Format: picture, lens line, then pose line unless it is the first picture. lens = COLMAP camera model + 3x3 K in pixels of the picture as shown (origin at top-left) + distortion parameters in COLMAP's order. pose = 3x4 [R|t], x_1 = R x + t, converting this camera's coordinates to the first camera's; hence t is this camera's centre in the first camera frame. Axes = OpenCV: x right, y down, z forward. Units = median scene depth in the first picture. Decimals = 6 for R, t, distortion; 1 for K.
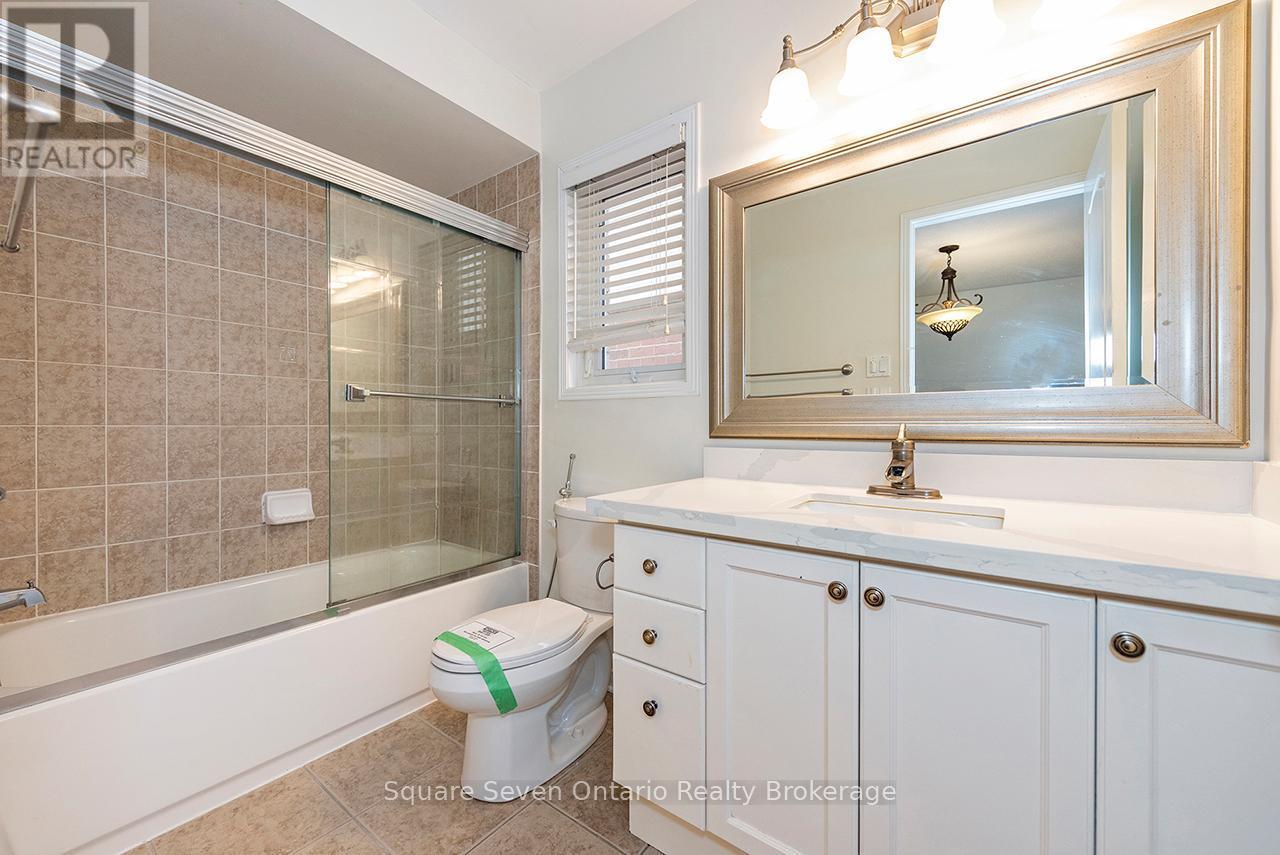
lens RADIAL K [[501.5, 0, 636.7], [0, 501.5, 418.1], [0, 0, 1]] dist [0.003195, -0.000340]
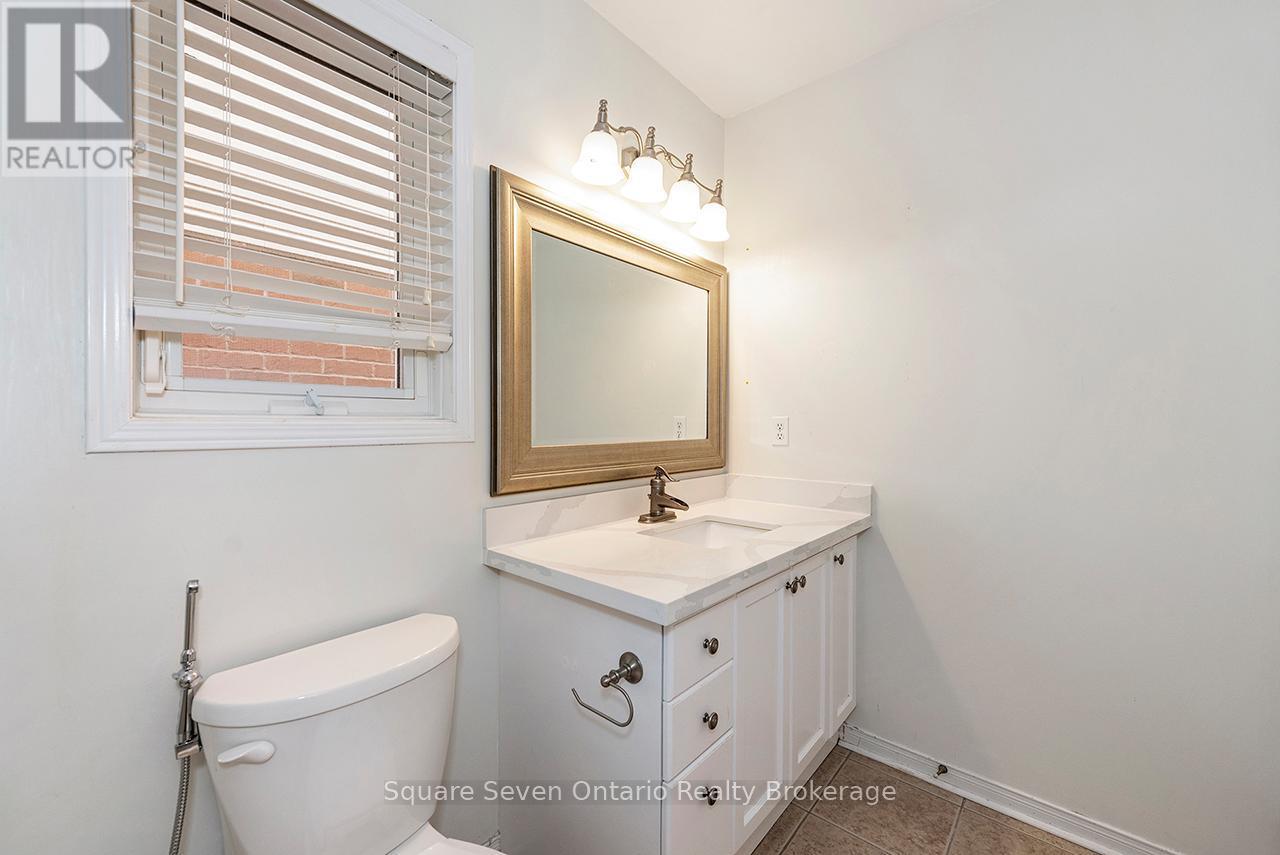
lens RADIAL K [[501.5, 0, 636.7], [0, 501.5, 418.1], [0, 0, 1]] dist [0.003195, -0.000340]
pose [[0.052357, 0.020834, 0.998411, -0.659544], [-0.010783, 0.999736, -0.020296, -0.072029], [-0.998570, -0.009703, 0.052568, 0.779363]]
